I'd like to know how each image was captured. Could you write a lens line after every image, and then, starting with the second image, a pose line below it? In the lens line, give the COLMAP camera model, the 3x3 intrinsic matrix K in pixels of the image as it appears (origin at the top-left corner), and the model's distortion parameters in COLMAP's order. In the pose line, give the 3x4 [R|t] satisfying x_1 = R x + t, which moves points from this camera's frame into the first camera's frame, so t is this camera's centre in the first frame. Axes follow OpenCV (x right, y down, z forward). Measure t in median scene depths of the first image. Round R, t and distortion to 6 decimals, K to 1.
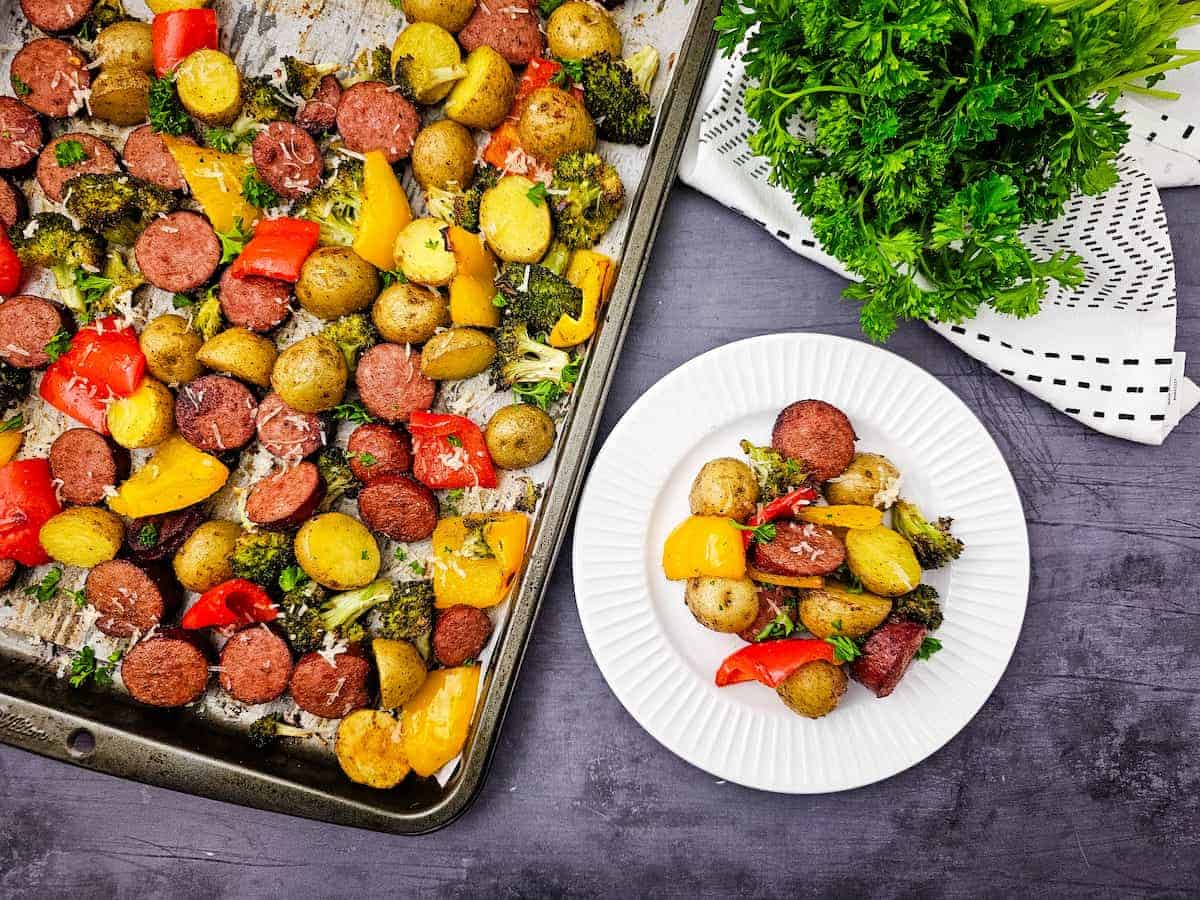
lens RADIAL K [[804.4, 0, 603.0], [0, 804.4, 472.4], [0, 0, 1]] dist [0.006972, 0.002183]
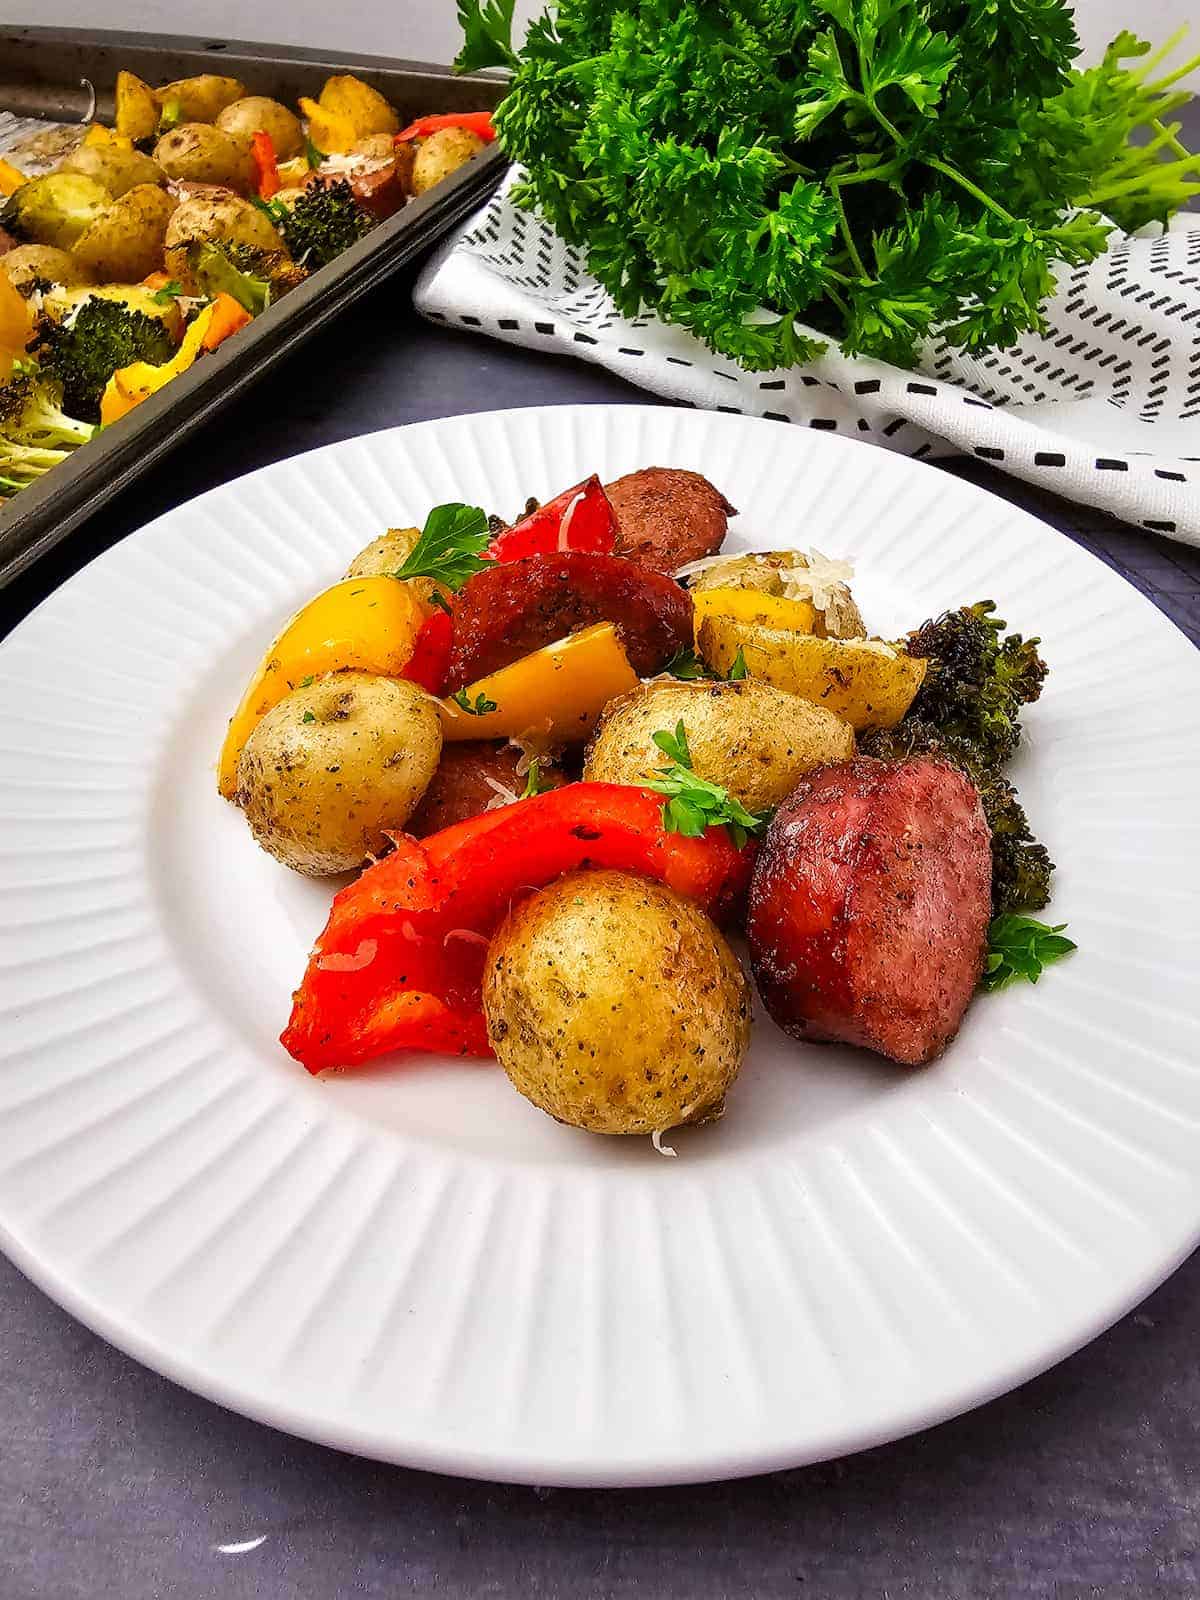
lens RADIAL K [[1109.2, 0, 602.3], [0, 1109.2, 726.8], [0, 0, 1]] dist [0.001306, 0.000810]
pose [[0.999899, 0.005829, -0.012992, 0.252597], [-0.013281, 0.710944, -0.703123, 0.449697], [0.005138, 0.703225, 0.710949, 0.653911]]
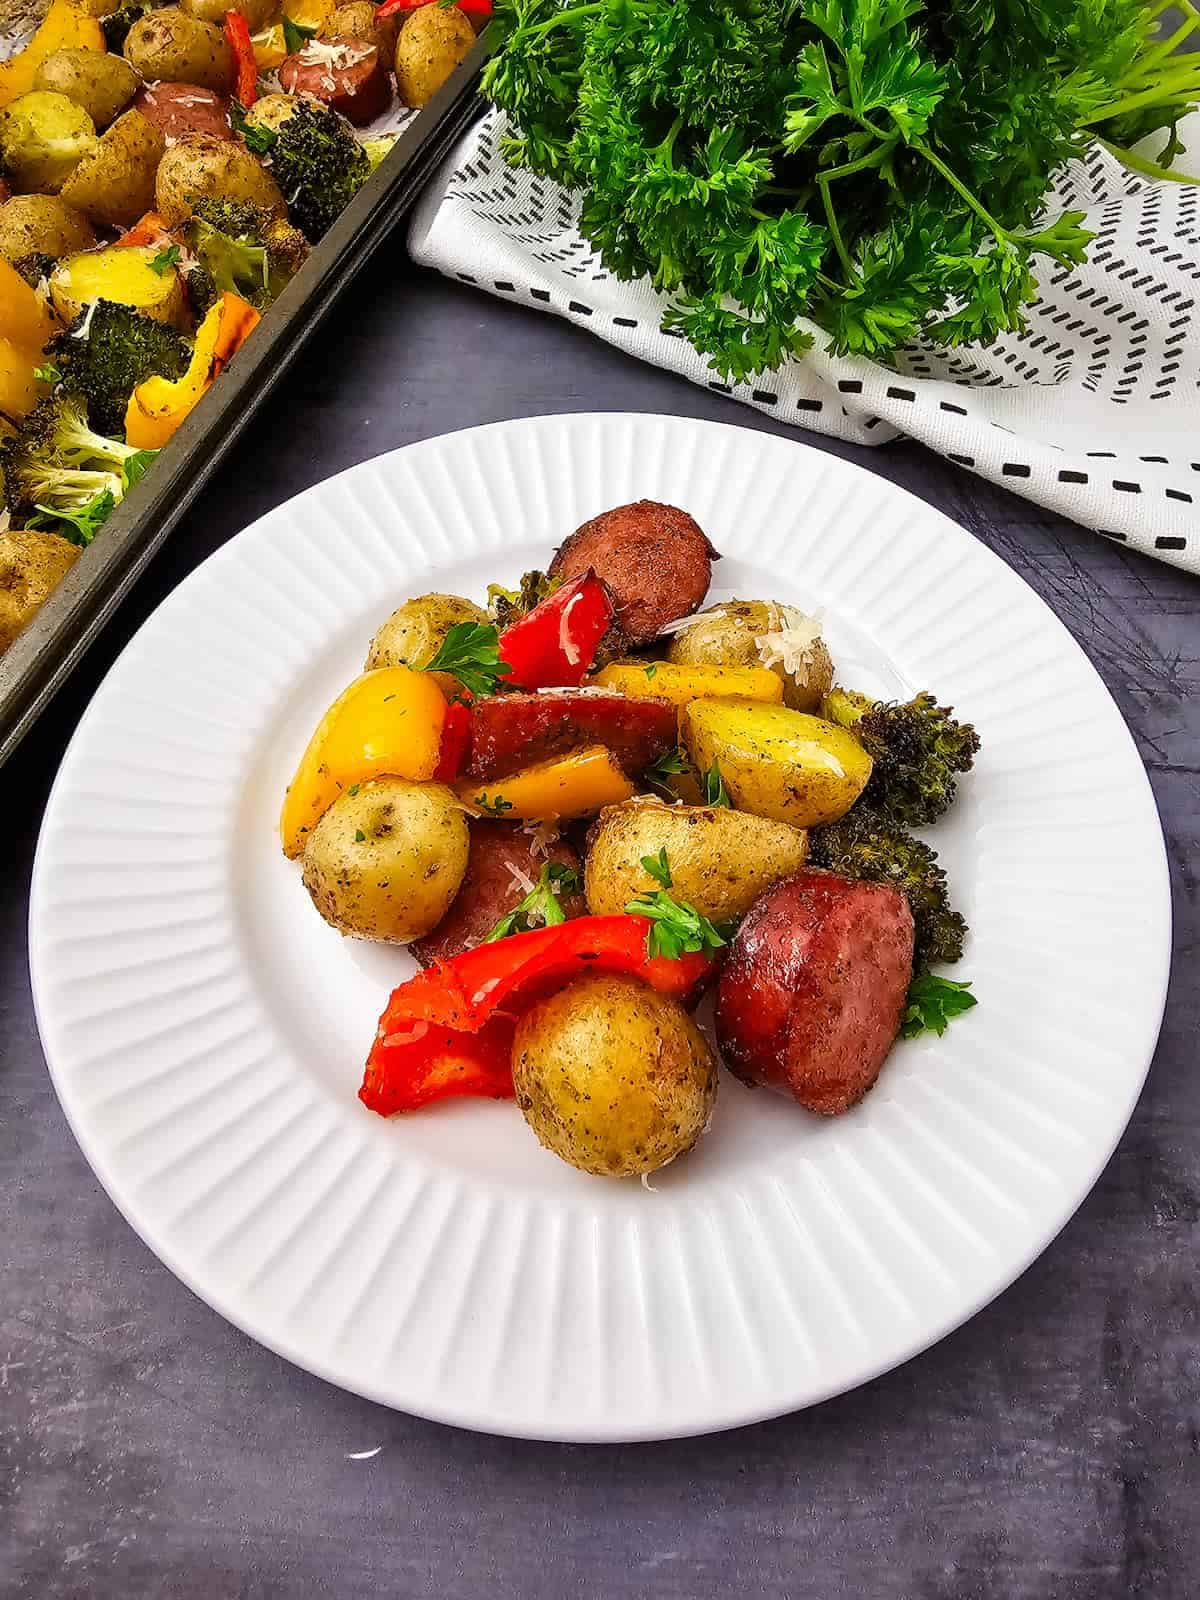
lens RADIAL K [[1109.2, 0, 602.3], [0, 1109.2, 726.8], [0, 0, 1]] dist [0.001306, 0.000810]
pose [[0.999768, -0.007099, -0.020316, 0.258829], [-0.004478, 0.854732, -0.519051, 0.377331], [0.021049, 0.519022, 0.854502, 0.489606]]
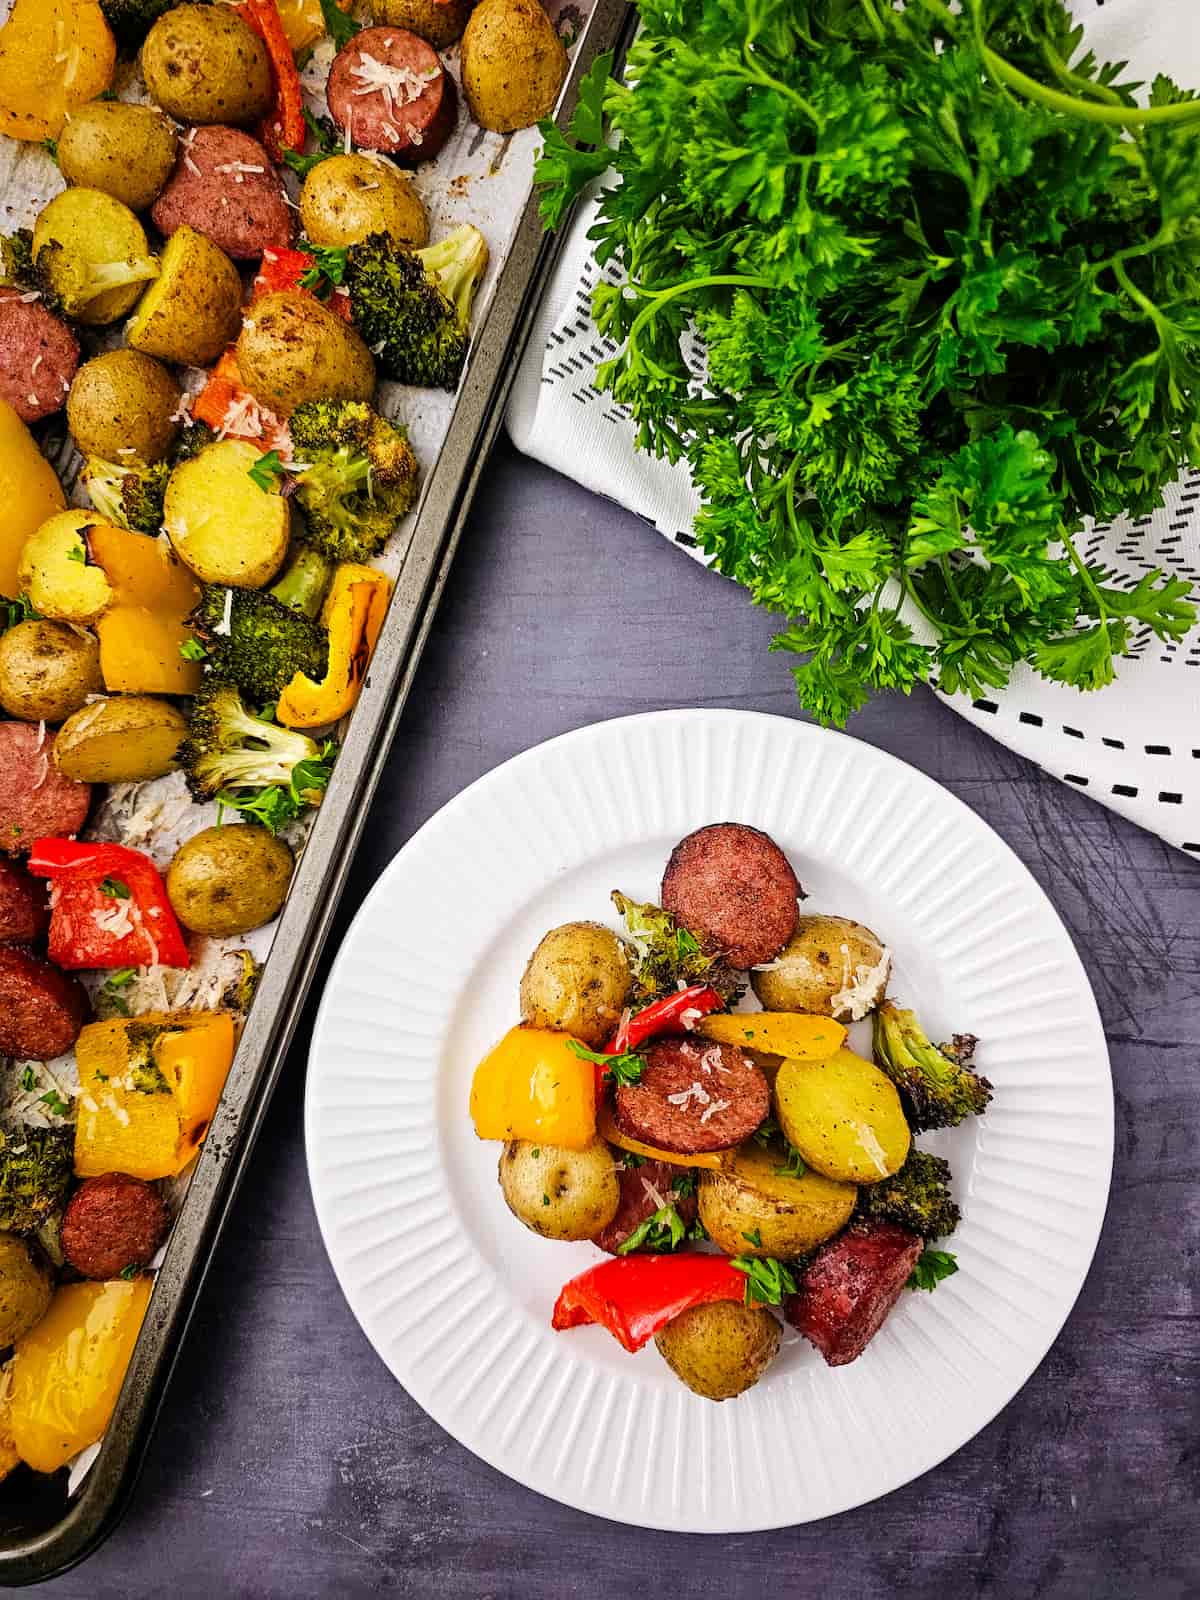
lens RADIAL K [[1093.7, 0, 603.8], [0, 1093.7, 821.6], [0, 0, 1]] dist [0.000744, -0.004344]
pose [[0.999188, 0.010956, -0.038761, 0.201196], [-0.012250, 0.999370, -0.033309, -0.065697], [0.038371, 0.033756, 0.998693, 0.220447]]
